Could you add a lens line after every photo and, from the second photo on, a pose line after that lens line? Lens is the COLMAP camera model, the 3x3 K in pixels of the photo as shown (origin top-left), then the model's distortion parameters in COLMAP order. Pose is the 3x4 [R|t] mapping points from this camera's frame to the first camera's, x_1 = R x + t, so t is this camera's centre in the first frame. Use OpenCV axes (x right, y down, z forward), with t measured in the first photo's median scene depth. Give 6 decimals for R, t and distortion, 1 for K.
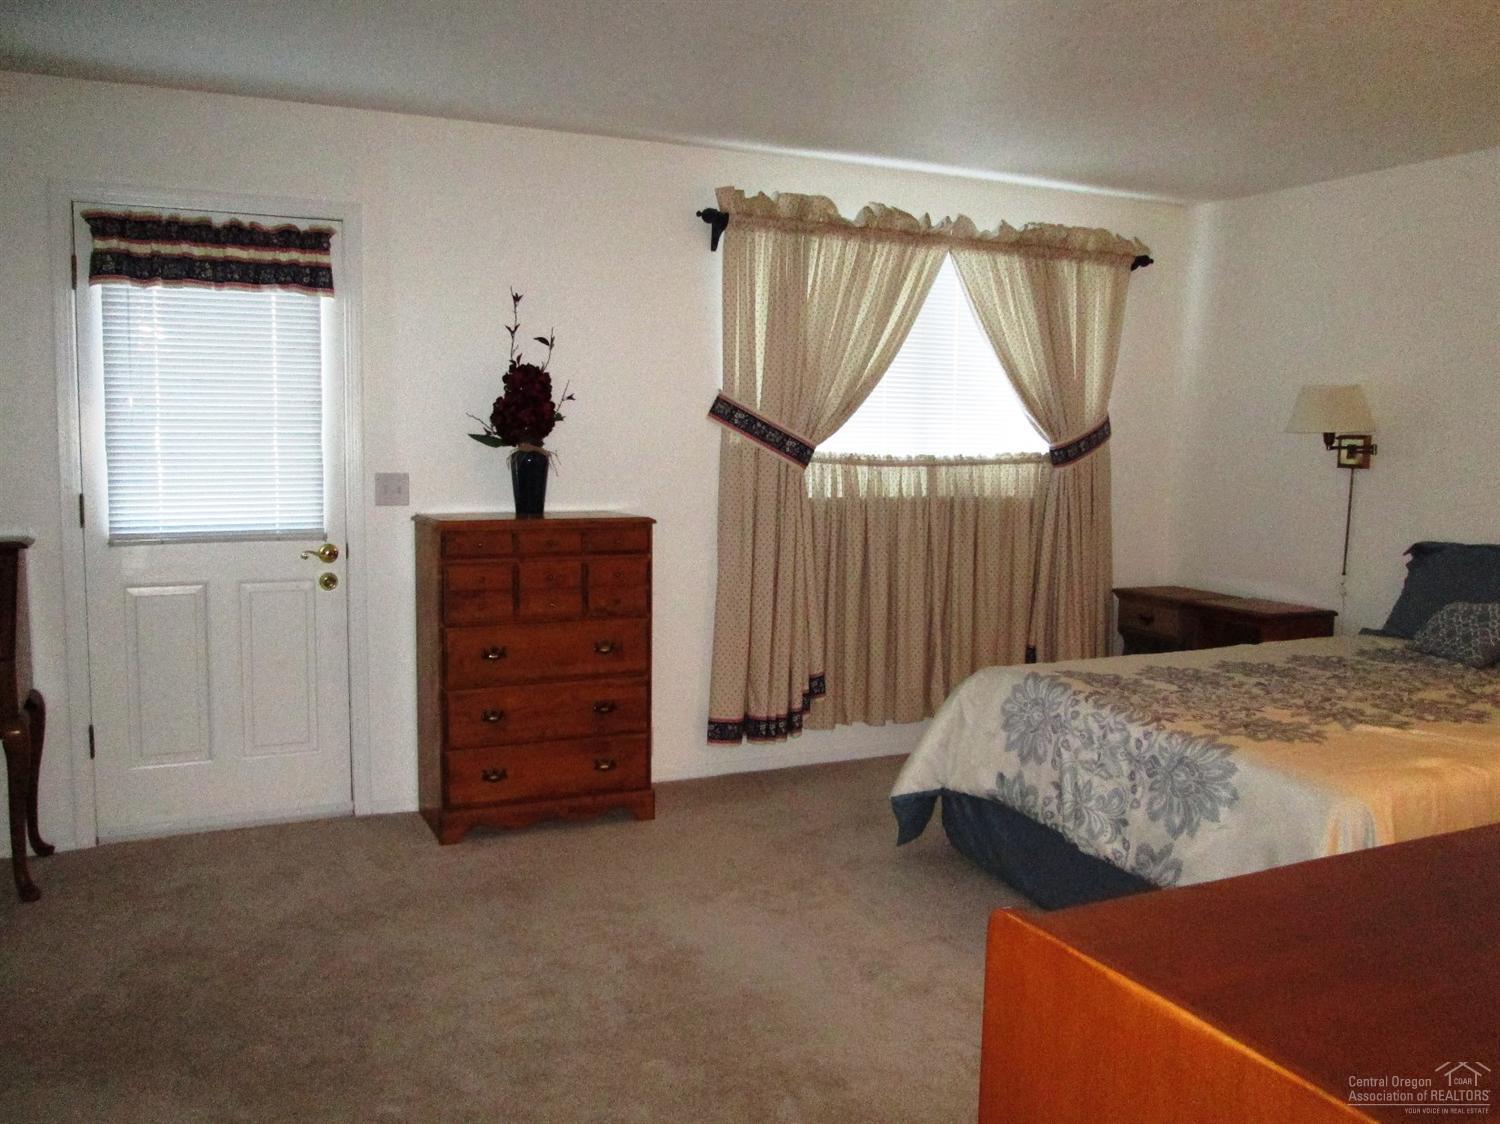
lens RADIAL K [[1247.1, 0, 775.6], [0, 1247.1, 553.2], [0, 0, 1]] dist [-0.047251, 0.019696]
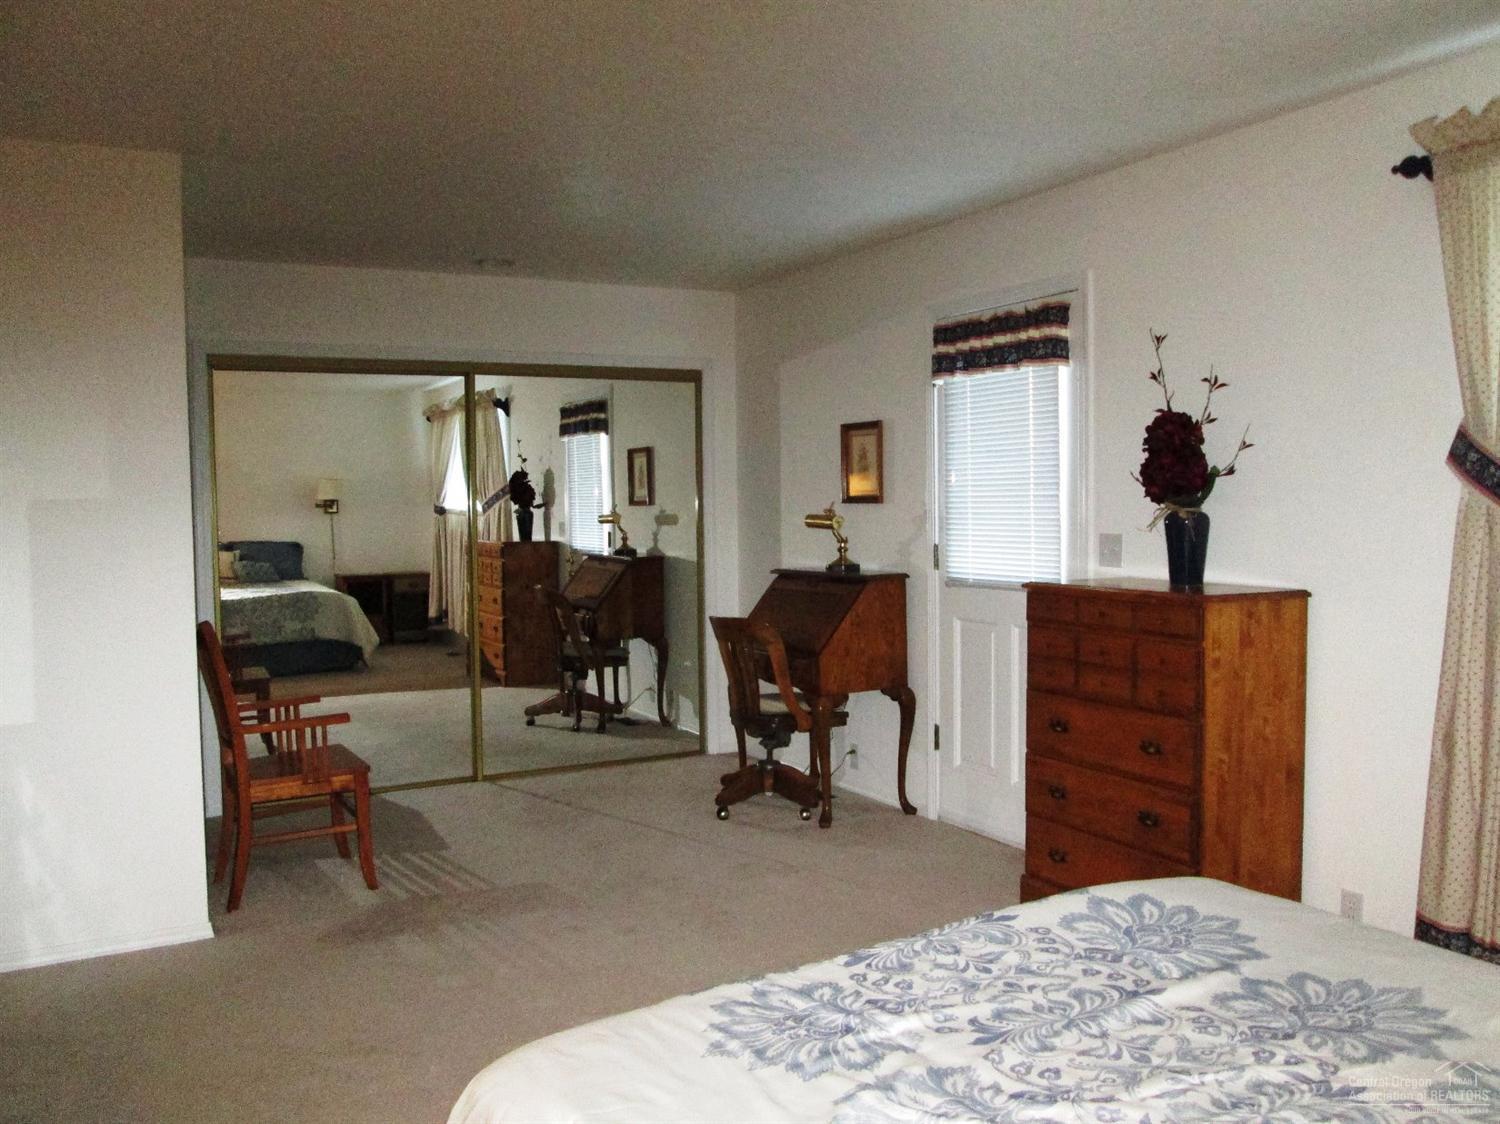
lens RADIAL K [[1247.1, 0, 775.6], [0, 1247.1, 553.2], [0, 0, 1]] dist [-0.047251, 0.019696]
pose [[0.024038, 0.032207, -0.999192, 0.697794], [-0.092765, 0.995241, 0.029848, -0.056984], [0.995398, 0.091973, 0.026912, 0.745574]]
